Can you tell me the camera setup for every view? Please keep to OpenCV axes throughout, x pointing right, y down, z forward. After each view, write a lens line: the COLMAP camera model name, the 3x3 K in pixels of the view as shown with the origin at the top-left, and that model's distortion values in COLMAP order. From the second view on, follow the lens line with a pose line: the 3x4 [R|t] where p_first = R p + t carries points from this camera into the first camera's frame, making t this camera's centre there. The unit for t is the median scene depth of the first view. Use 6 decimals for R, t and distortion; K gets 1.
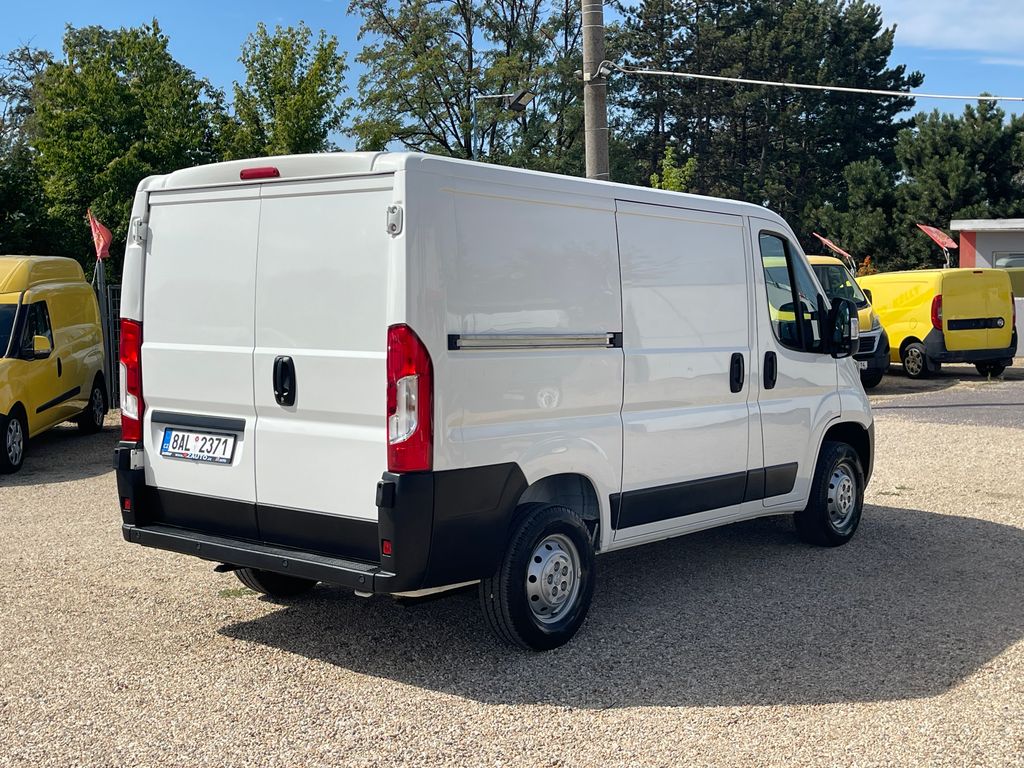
lens RADIAL K [[1309.7, 0, 512.0], [0, 1309.7, 384.0], [0, 0, 1]] dist [-0.019335, -0.011860]
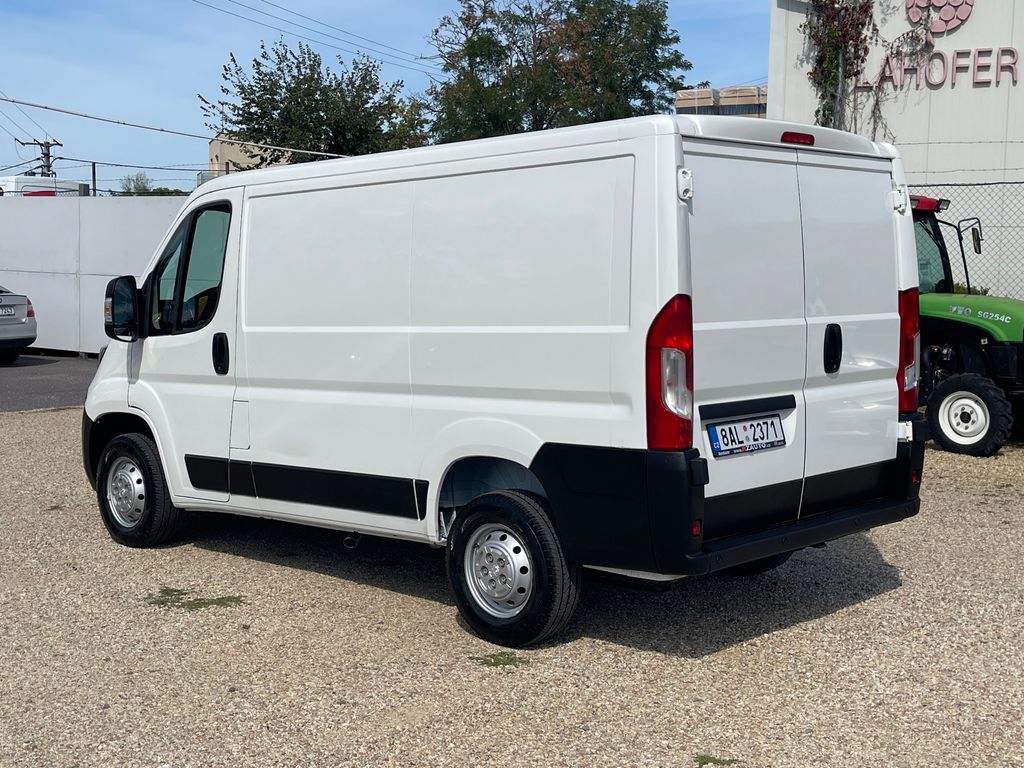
lens RADIAL K [[1356.5, 0, 512.0], [0, 1356.5, 384.0], [0, 0, 1]] dist [0.041105, 0.028154]
pose [[0.078484, -0.078948, 0.993784, -1.155114], [0.078205, 0.994275, 0.072811, -0.066080], [-0.993843, 0.072004, 0.084209, 1.073212]]
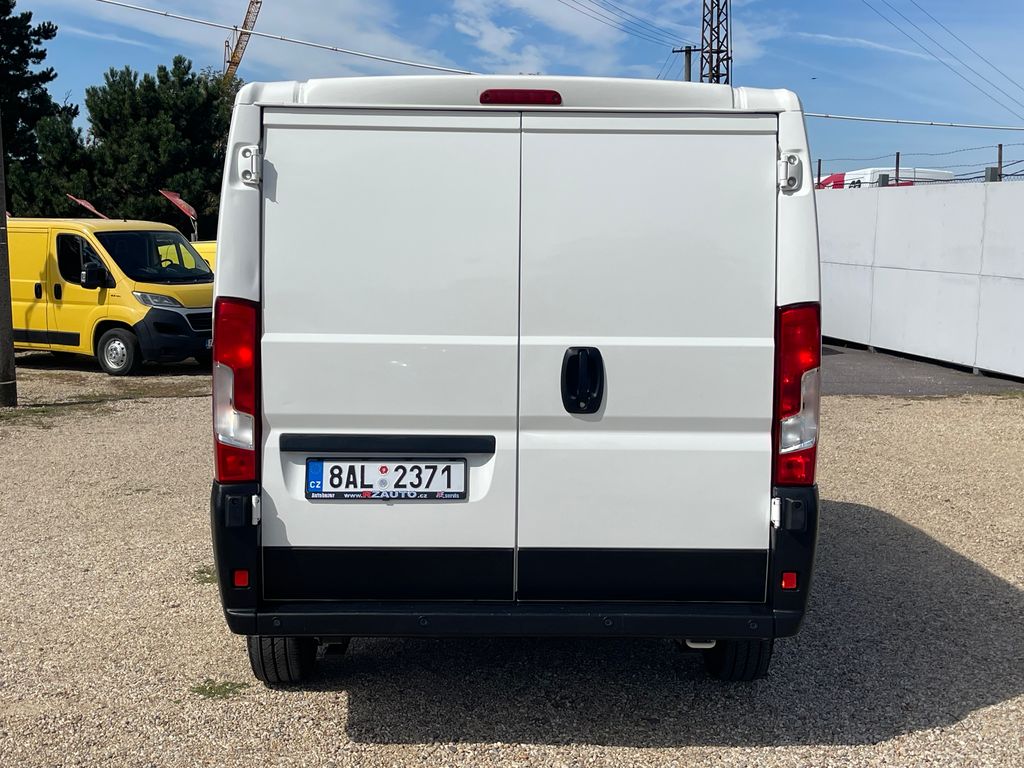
lens RADIAL K [[1356.5, 0, 512.0], [0, 1356.5, 384.0], [0, 0, 1]] dist [0.041105, 0.028154]
pose [[0.765902, -0.047494, 0.641200, -0.649142], [0.034916, 0.998869, 0.032280, -0.024595], [-0.642008, -0.002335, 0.766694, 0.398741]]
